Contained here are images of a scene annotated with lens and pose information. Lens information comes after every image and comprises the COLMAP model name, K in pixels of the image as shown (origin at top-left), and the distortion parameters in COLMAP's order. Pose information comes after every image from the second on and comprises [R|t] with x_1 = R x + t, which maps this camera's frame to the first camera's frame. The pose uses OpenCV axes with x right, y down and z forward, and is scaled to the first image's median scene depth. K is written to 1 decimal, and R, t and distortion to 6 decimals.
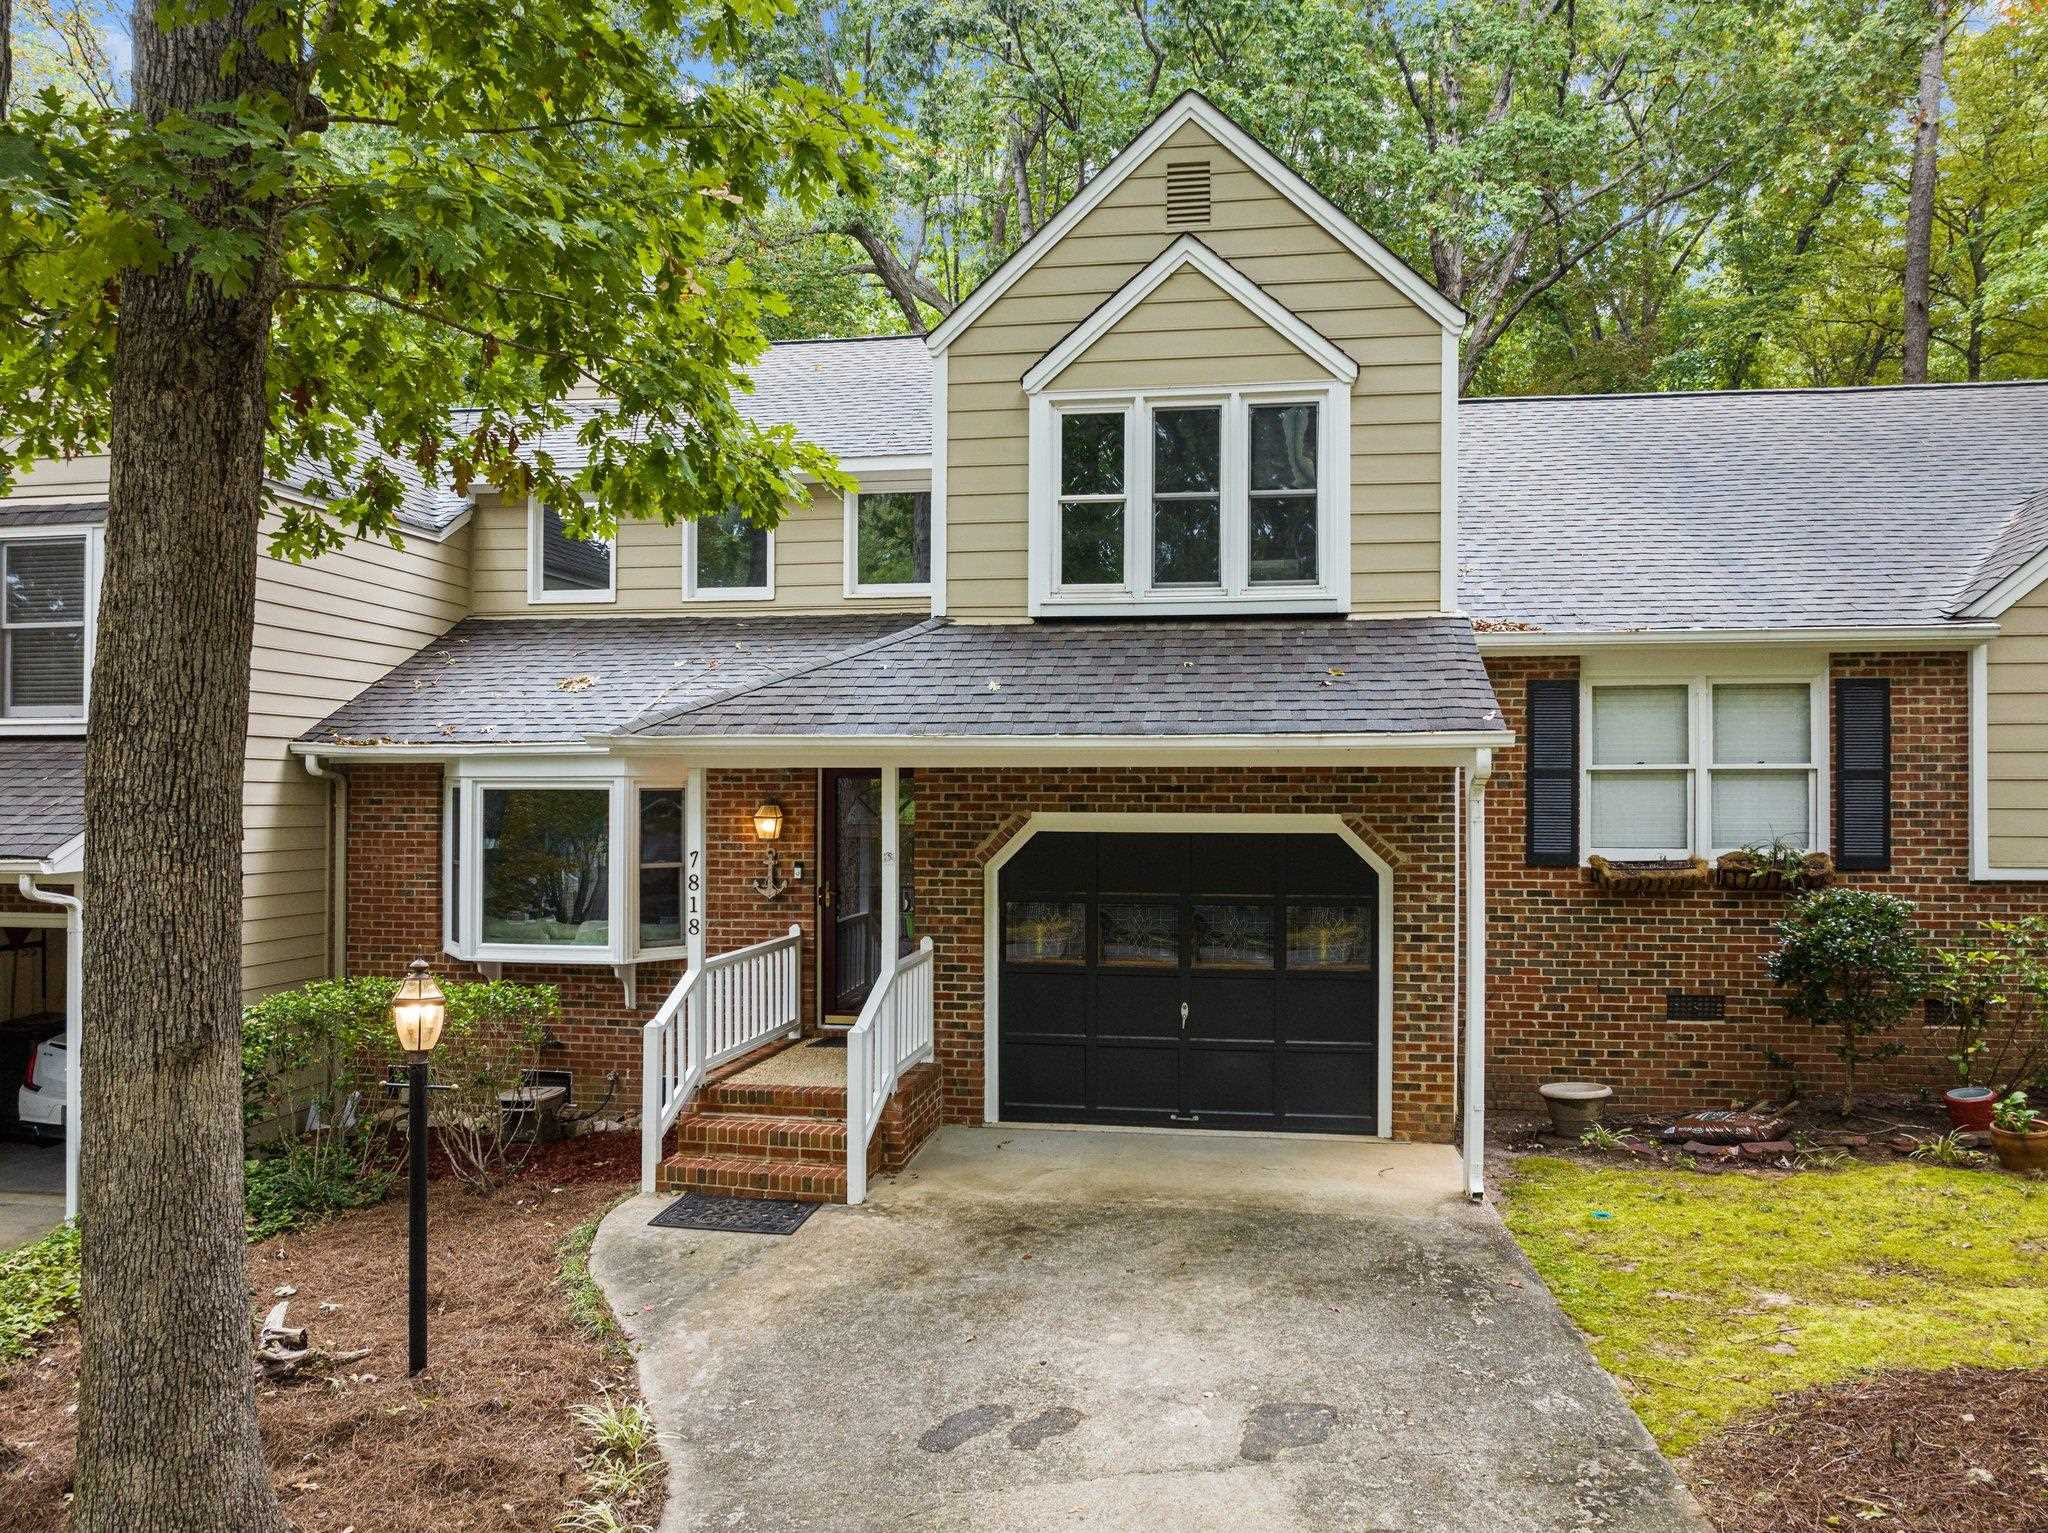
lens RADIAL K [[1446.3, 0, 1028.4], [0, 1446.3, 772.4], [0, 0, 1]] dist [-0.042196, 0.028849]
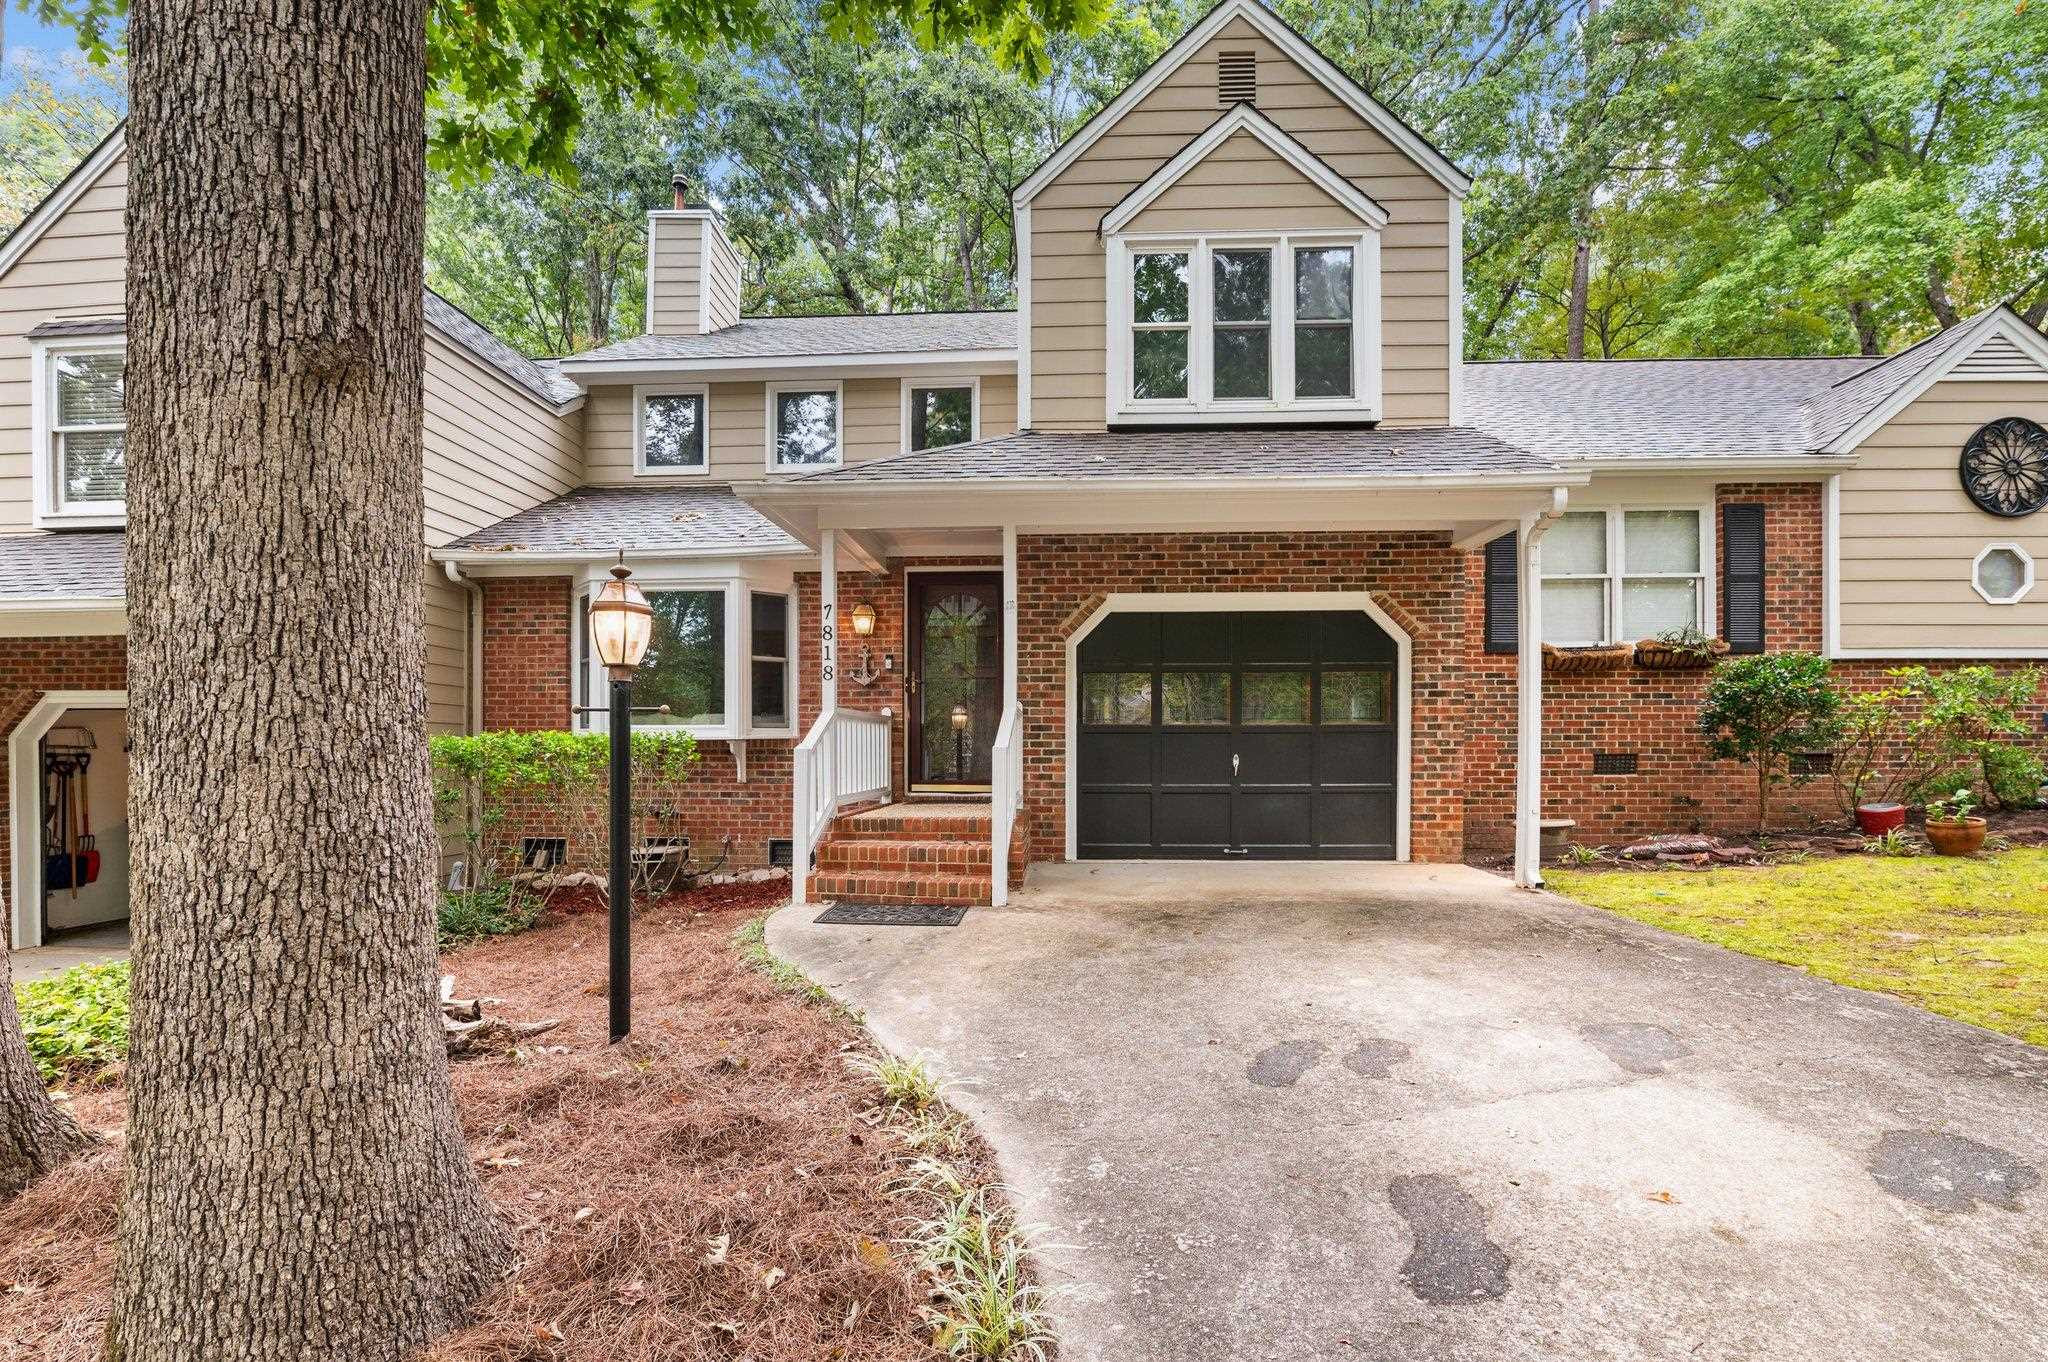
lens RADIAL K [[925.3, 0, 1021.9], [0, 925.3, 749.6], [0, 0, 1]] dist [-0.027082, 0.008728]
pose [[0.993718, -0.001275, 0.111908, -0.156147], [-0.000004, 0.999935, 0.011423, 0.150280], [-0.111915, -0.011351, 0.993653, 0.267569]]
